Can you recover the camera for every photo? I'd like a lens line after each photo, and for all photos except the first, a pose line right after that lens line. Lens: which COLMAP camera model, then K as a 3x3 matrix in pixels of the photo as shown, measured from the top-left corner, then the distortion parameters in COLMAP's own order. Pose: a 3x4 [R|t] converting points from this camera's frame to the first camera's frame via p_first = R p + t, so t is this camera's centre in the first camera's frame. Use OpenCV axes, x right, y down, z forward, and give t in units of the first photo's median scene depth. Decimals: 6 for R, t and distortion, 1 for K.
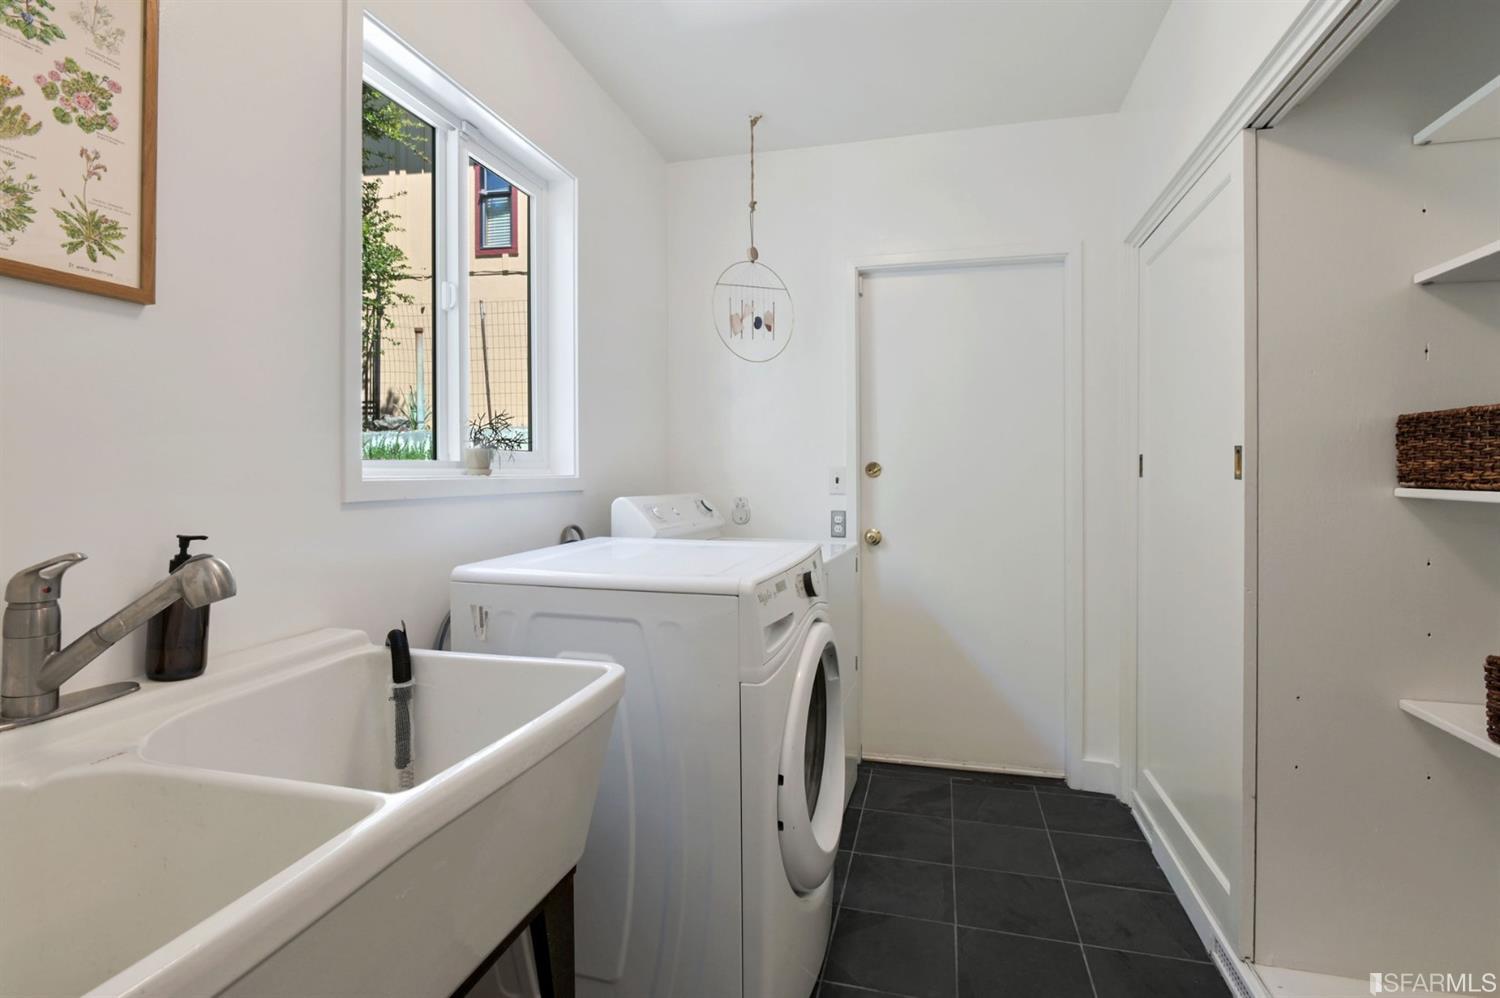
lens RADIAL K [[718.6, 0, 750.3], [0, 718.6, 491.5], [0, 0, 1]] dist [-0.010473, -0.004237]
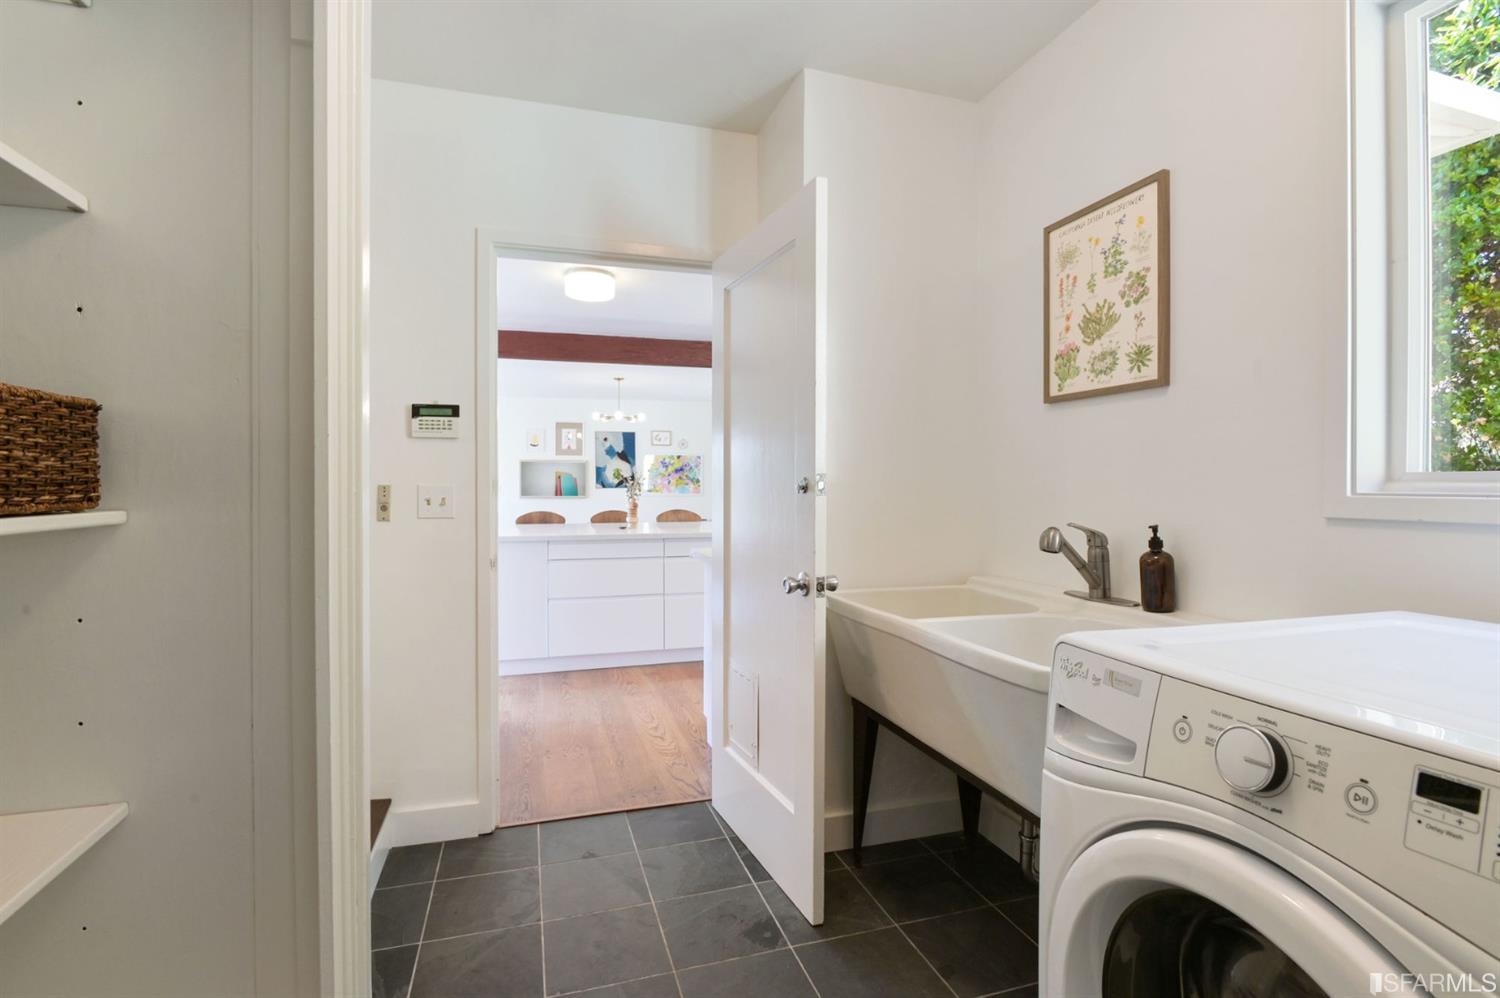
lens RADIAL K [[718.6, 0, 748.5], [0, 718.6, 490.0], [0, 0, 1]] dist [-0.010473, -0.004237]
pose [[-0.835617, 0.005267, -0.549287, 0.955039], [-0.011801, 0.999551, 0.027538, -0.059820], [0.549185, 0.029494, -0.835180, 2.027384]]
